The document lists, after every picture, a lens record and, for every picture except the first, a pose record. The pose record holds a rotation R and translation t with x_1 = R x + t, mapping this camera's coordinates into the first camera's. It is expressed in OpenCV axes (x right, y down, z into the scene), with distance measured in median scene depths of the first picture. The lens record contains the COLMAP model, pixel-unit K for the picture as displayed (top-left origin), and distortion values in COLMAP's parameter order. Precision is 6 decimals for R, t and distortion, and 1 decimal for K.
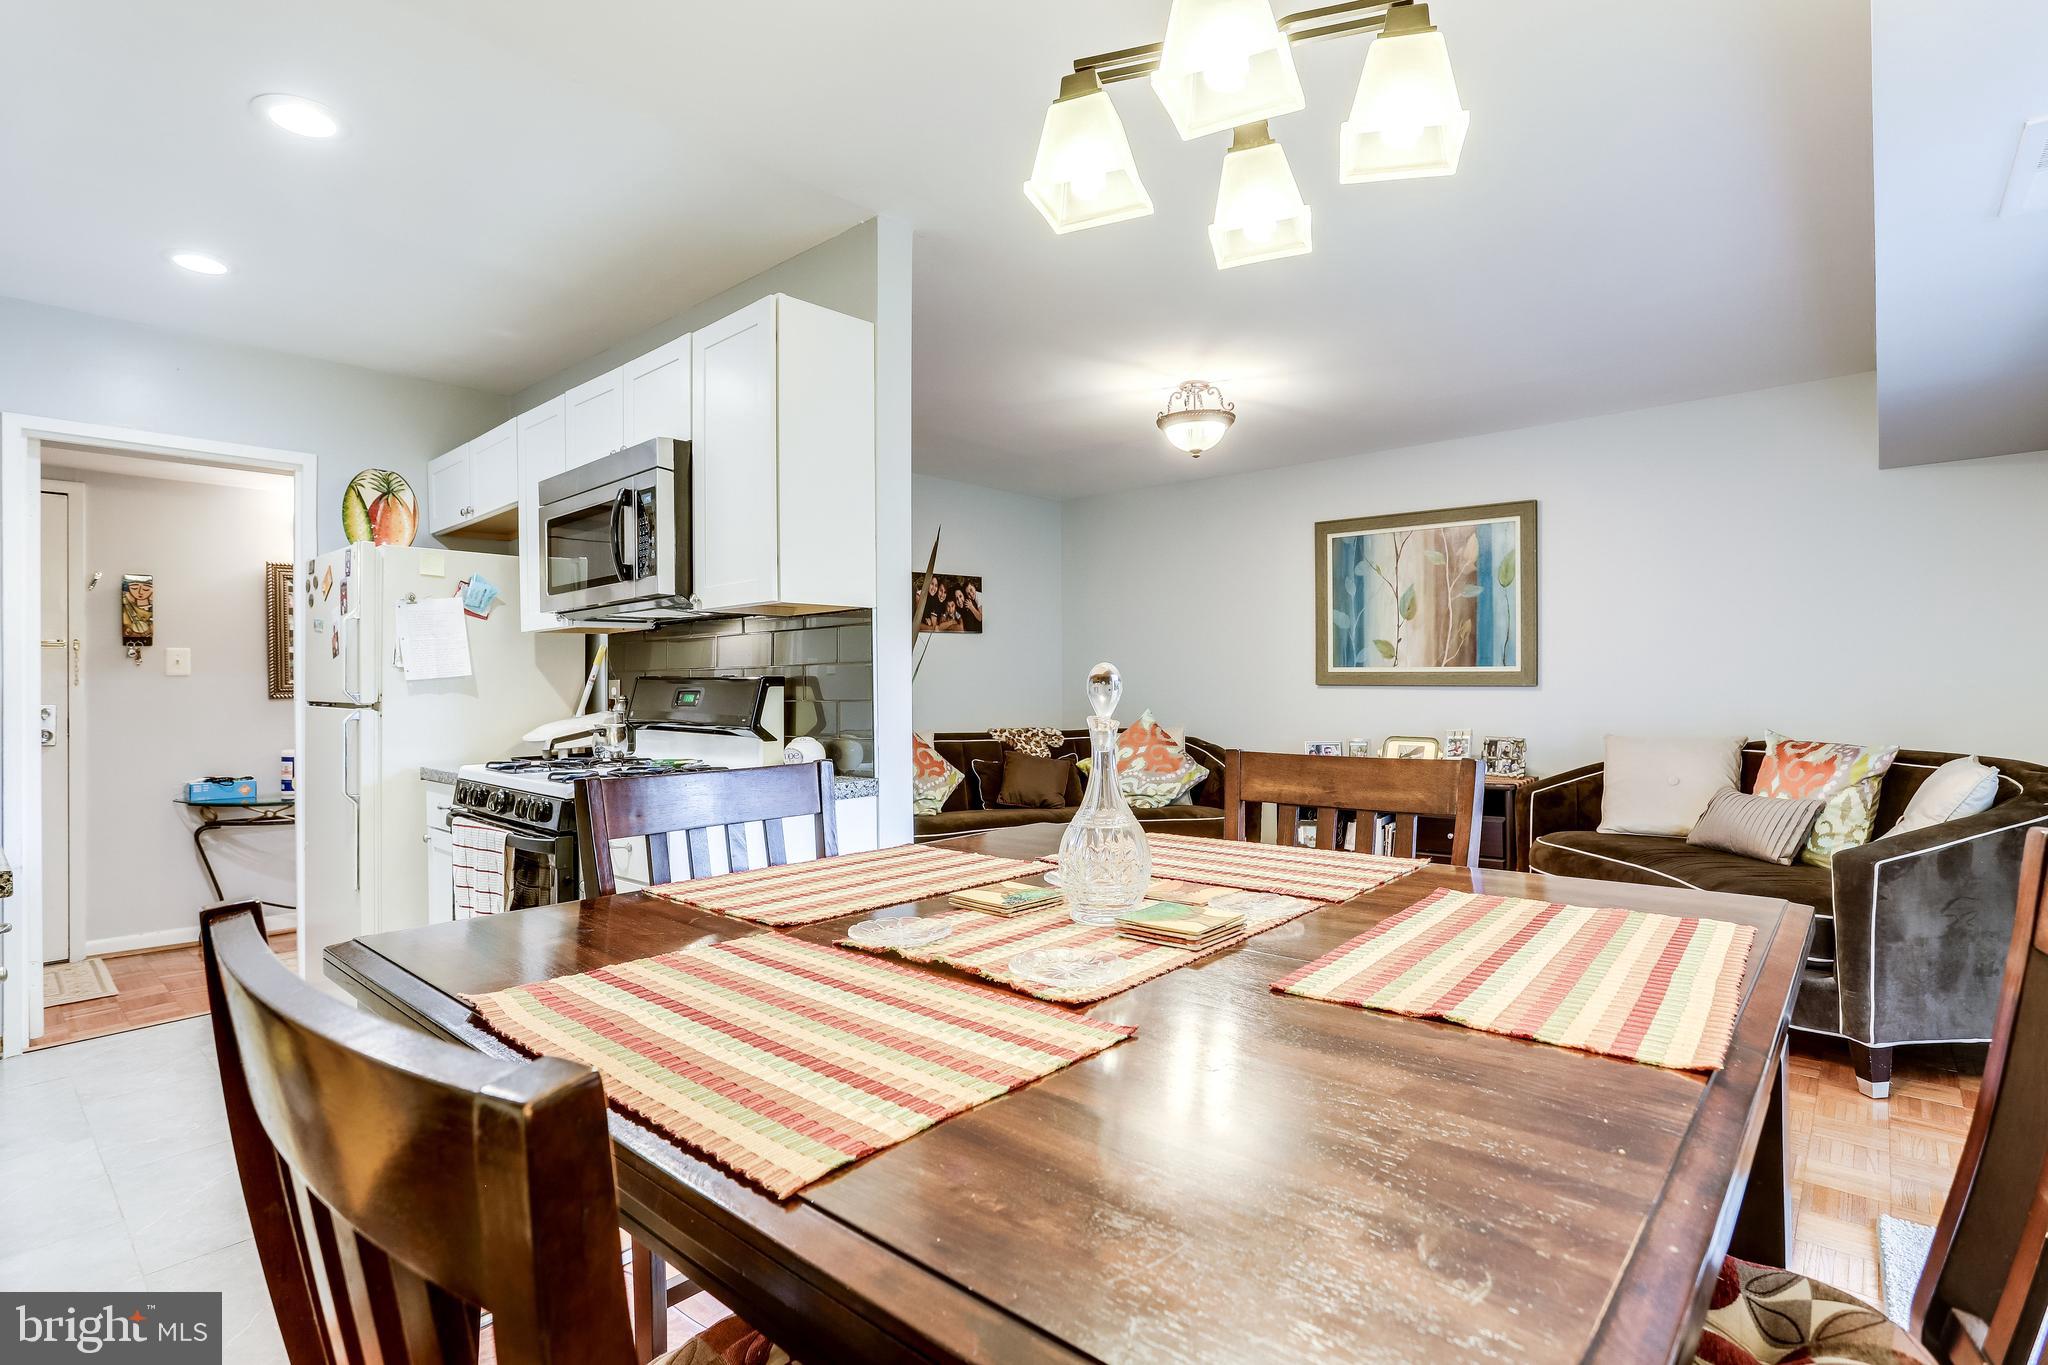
lens RADIAL K [[1001.1, 0, 1013.8], [0, 1001.1, 674.8], [0, 0, 1]] dist [-0.059410, 0.029922]
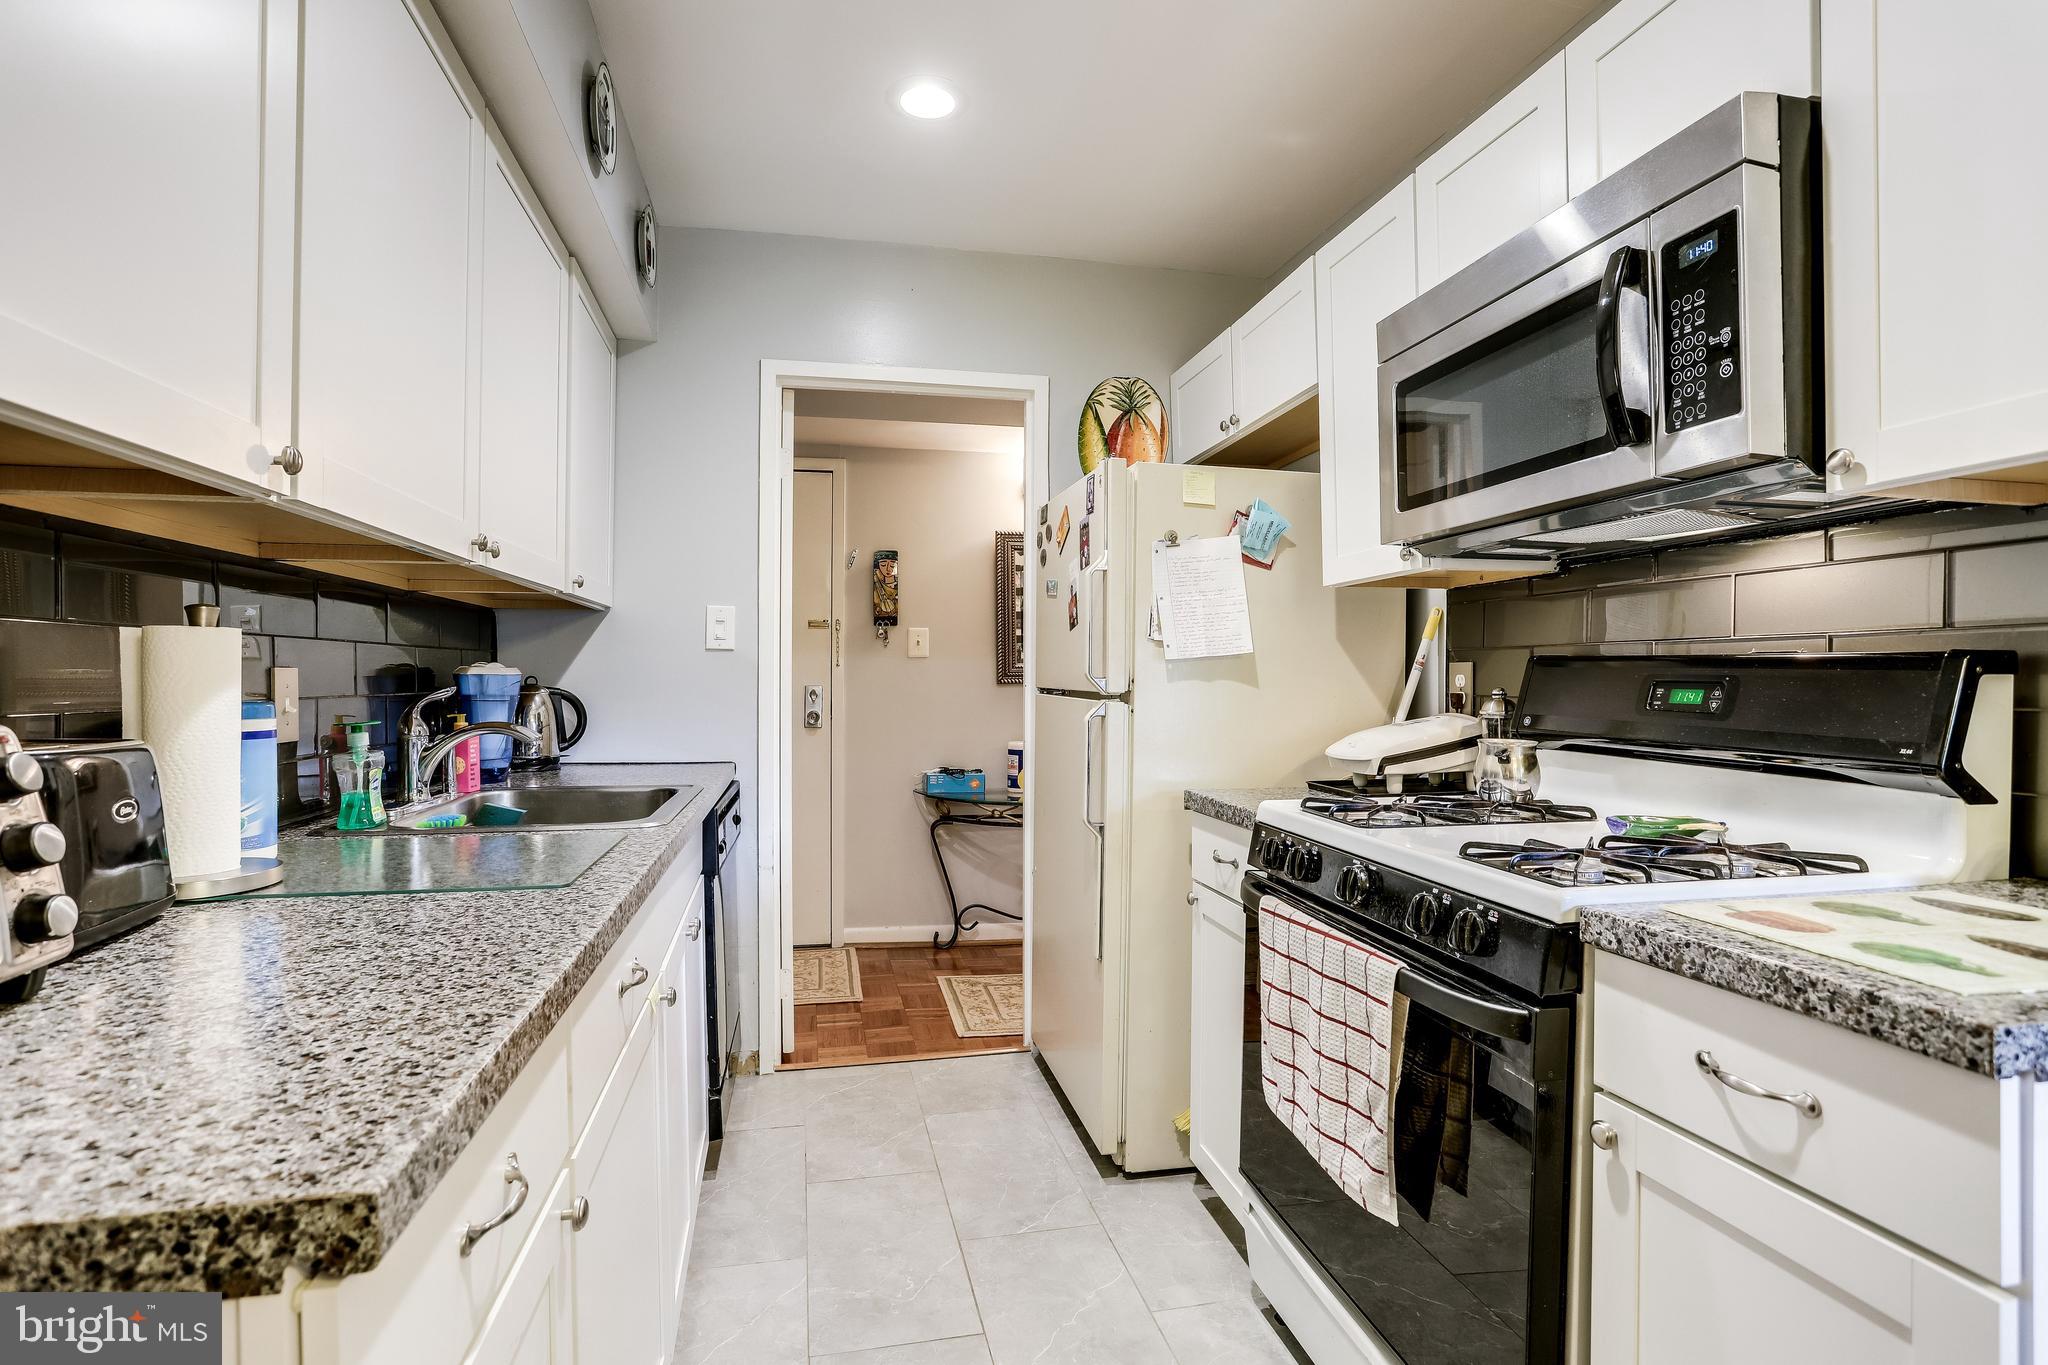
lens RADIAL K [[1028.7, 0, 1010.6], [0, 1028.7, 663.9], [0, 0, 1]] dist [-0.033048, 0.014267]
pose [[0.803593, 0.005414, -0.595154, -0.205165], [-0.006403, 0.999979, 0.000451, 0.006390], [0.595145, 0.003448, 0.803611, 0.266728]]
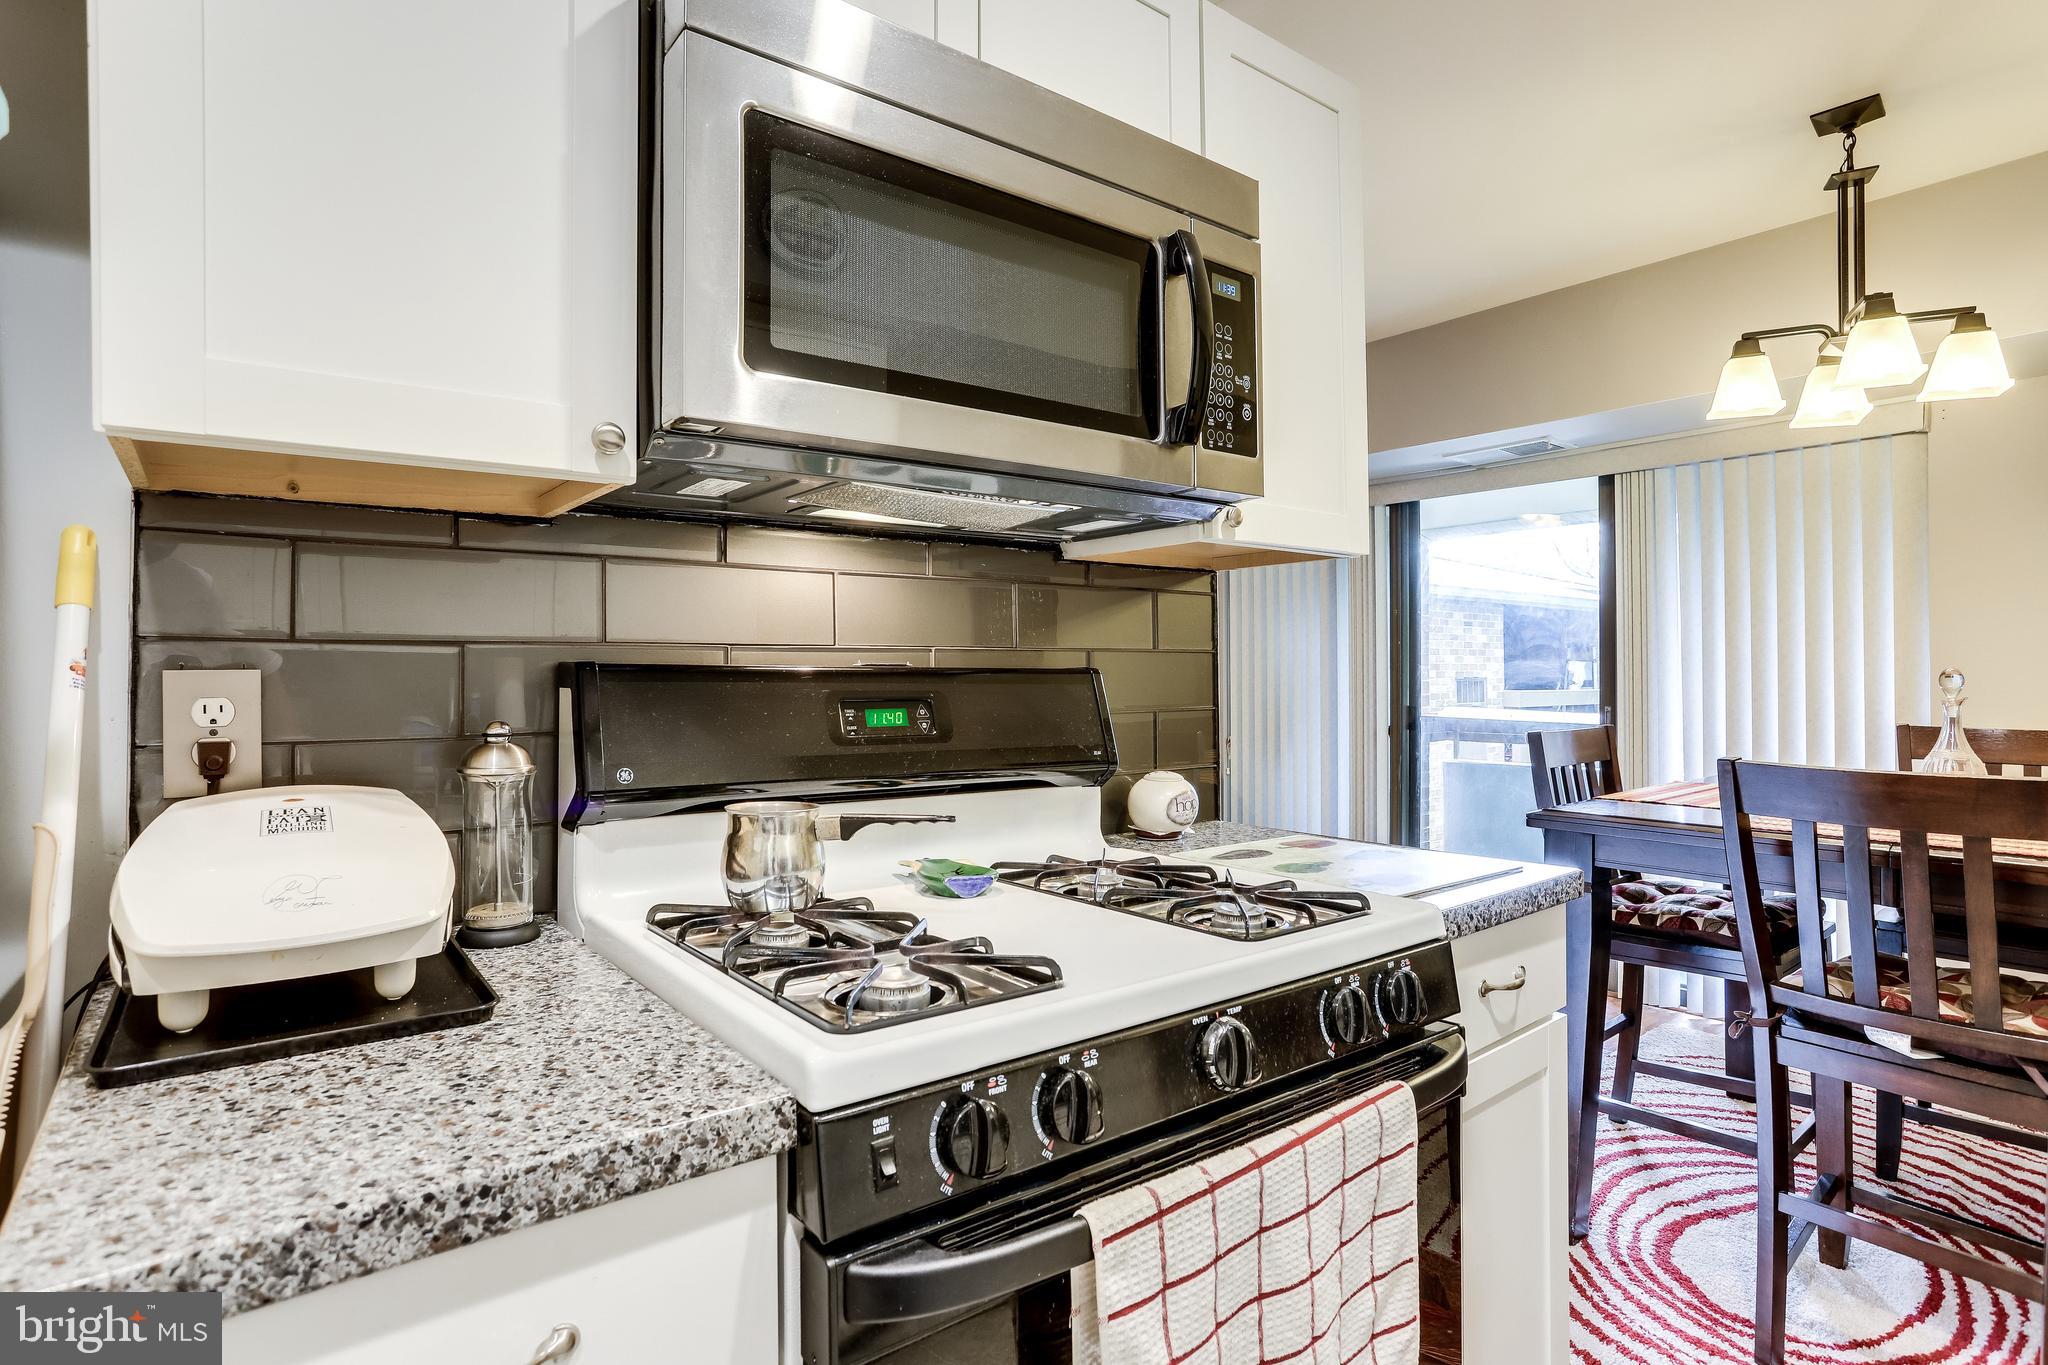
lens RADIAL K [[1028.7, 0, 1010.6], [0, 1028.7, 663.9], [0, 0, 1]] dist [-0.033048, 0.014267]
pose [[0.185719, 0.018386, 0.982431, -0.500164], [-0.002838, 0.999831, -0.018175, 0.006064], [-0.982599, 0.000587, 0.185740, 0.587437]]
